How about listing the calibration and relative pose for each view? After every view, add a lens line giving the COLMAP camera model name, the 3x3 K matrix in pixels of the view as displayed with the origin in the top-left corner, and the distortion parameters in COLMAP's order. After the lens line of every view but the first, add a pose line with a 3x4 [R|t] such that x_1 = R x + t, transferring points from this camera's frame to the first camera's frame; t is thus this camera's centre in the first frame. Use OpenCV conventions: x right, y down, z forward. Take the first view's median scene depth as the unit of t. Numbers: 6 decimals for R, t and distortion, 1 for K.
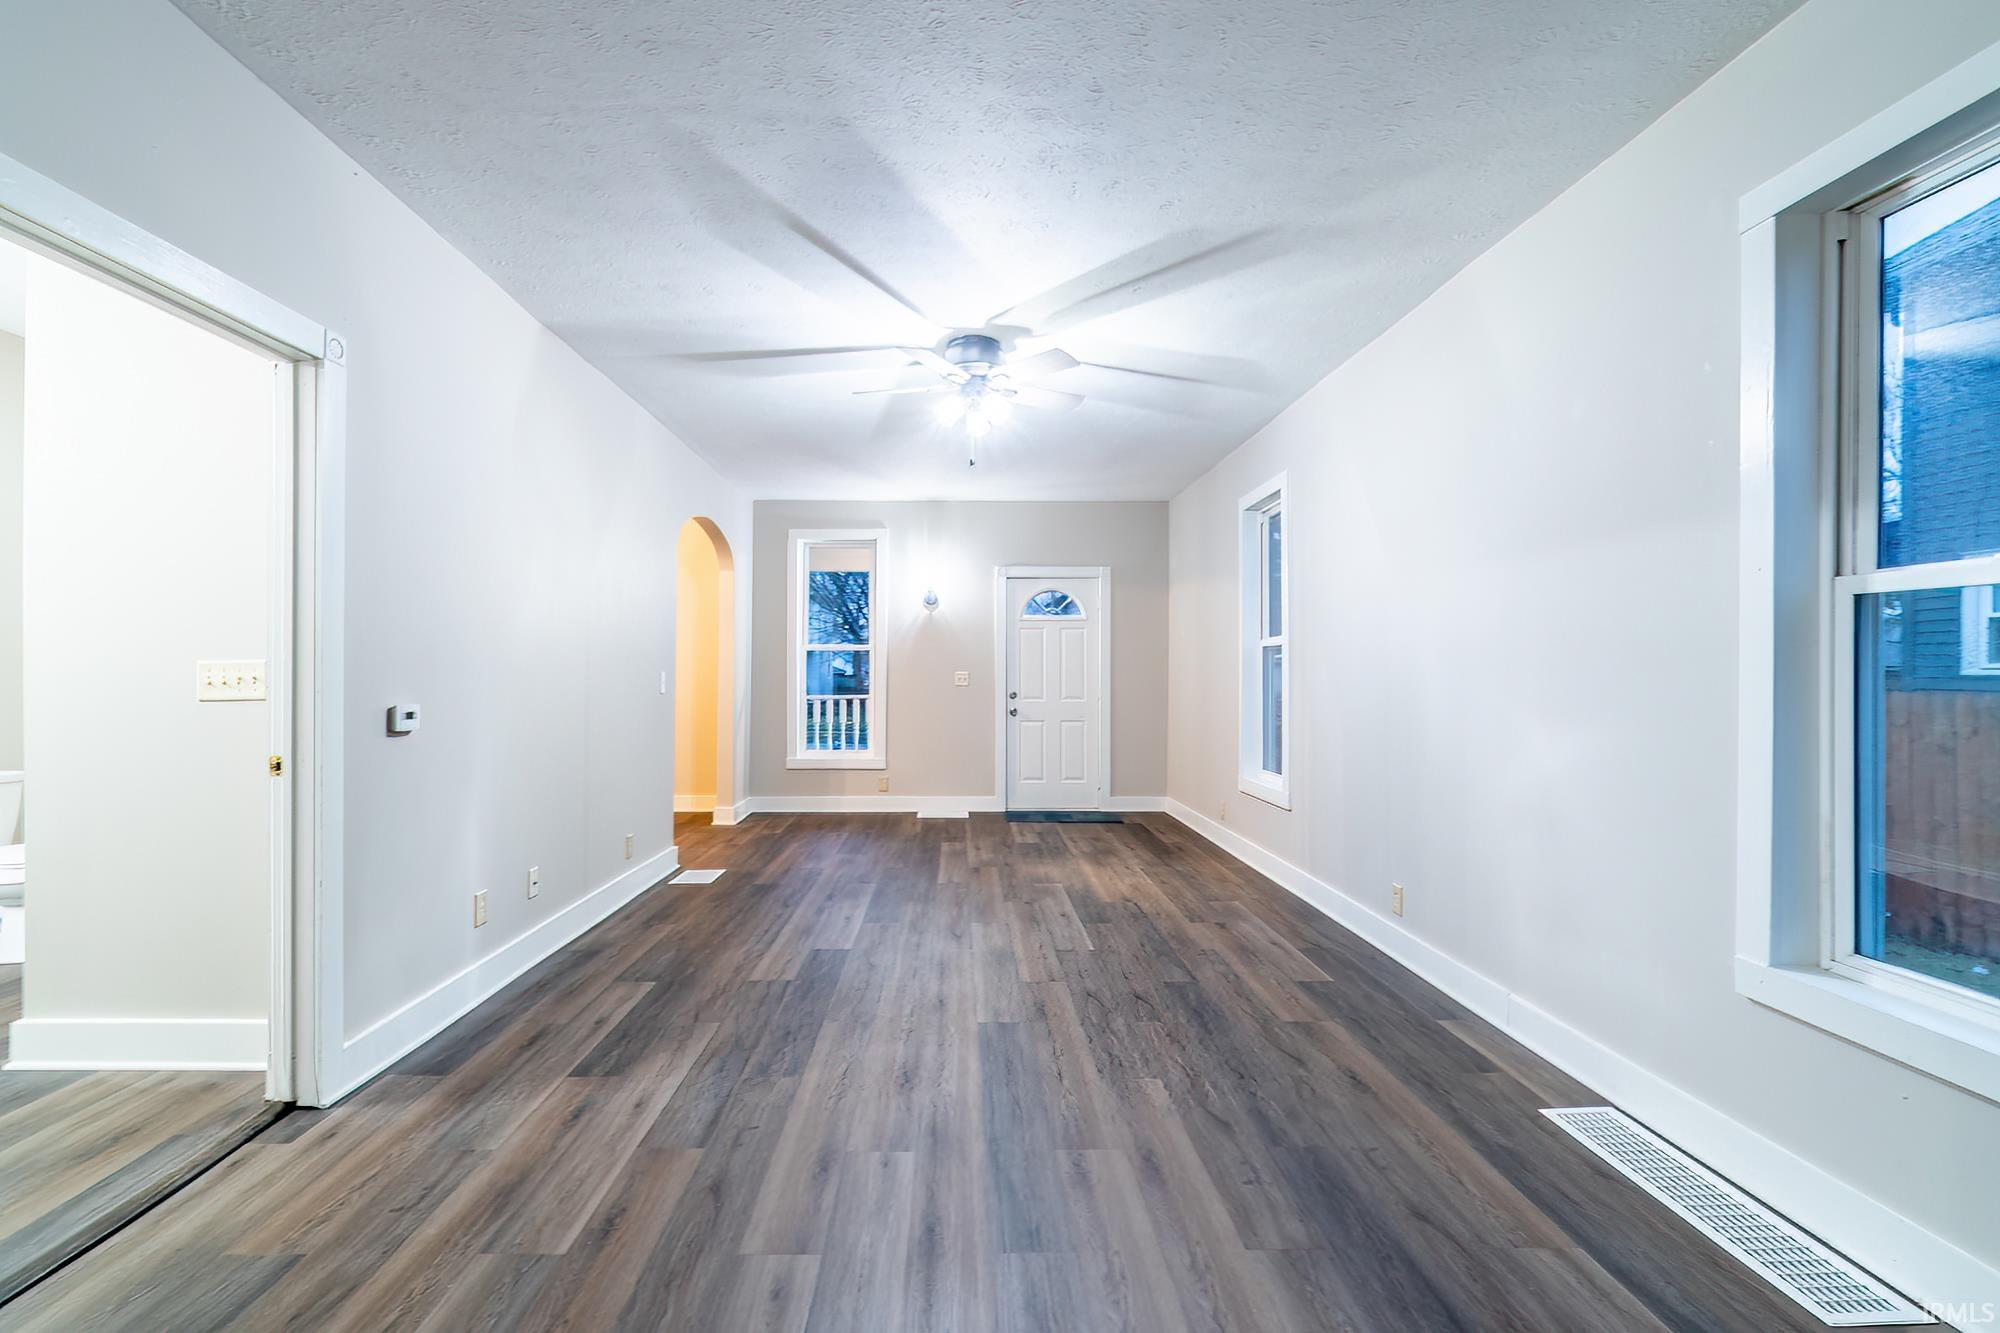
lens RADIAL K [[888.9, 0, 1000.0], [0, 888.9, 666.5], [0, 0, 1]] dist [-0.000057, 0.000381]
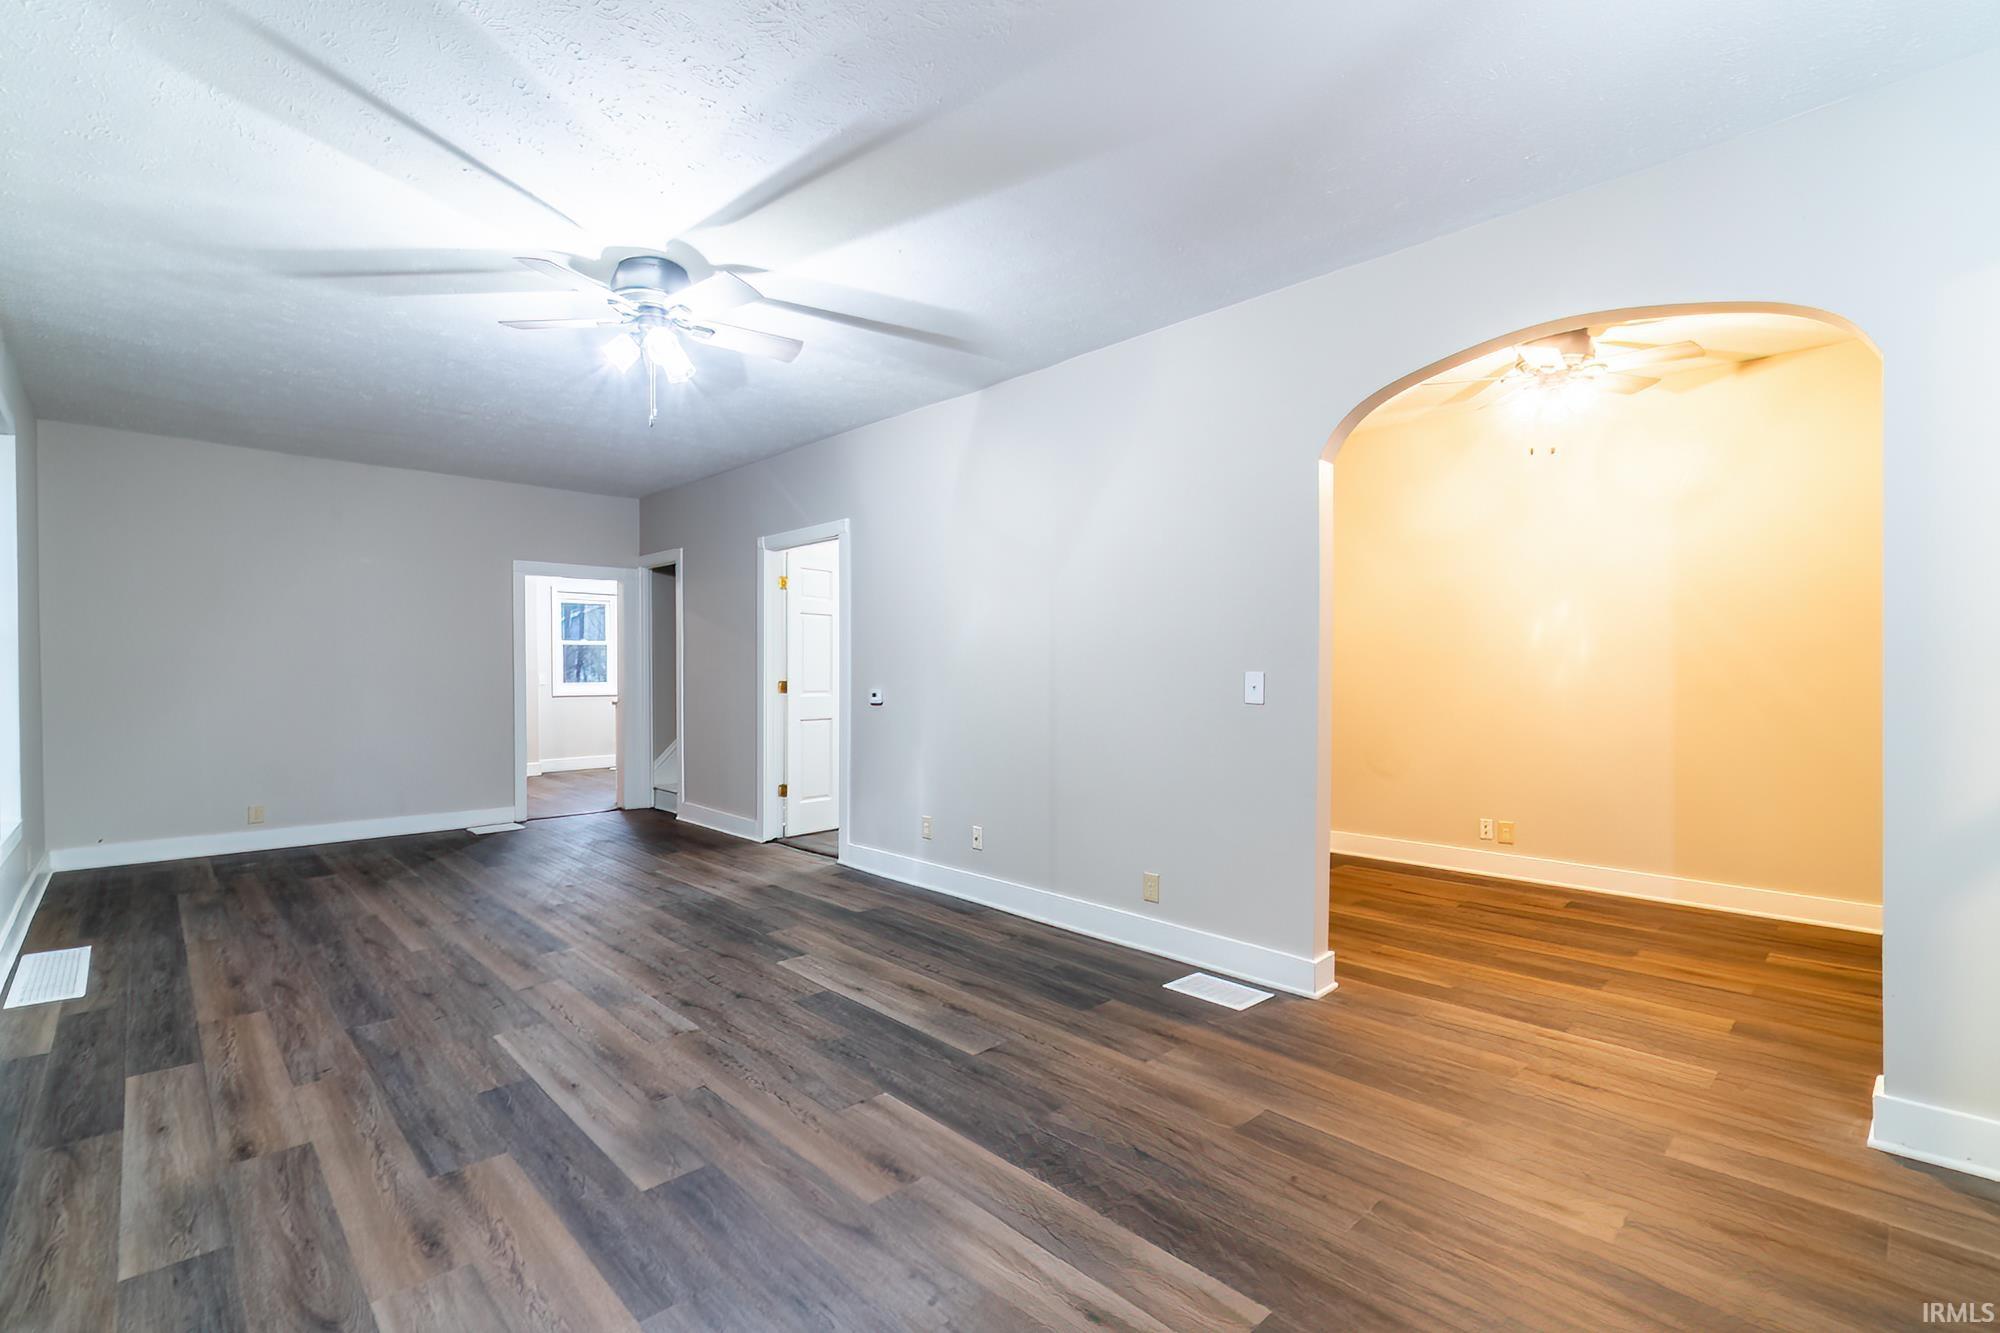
lens RADIAL K [[888.9, 0, 1000.0], [0, 888.9, 666.5], [0, 0, 1]] dist [-0.000057, 0.000381]
pose [[-0.749303, -0.005147, -0.662208, 0.308123], [0.001497, 0.999954, -0.009466, 0.004573], [0.662226, -0.008084, -0.749261, 1.995356]]
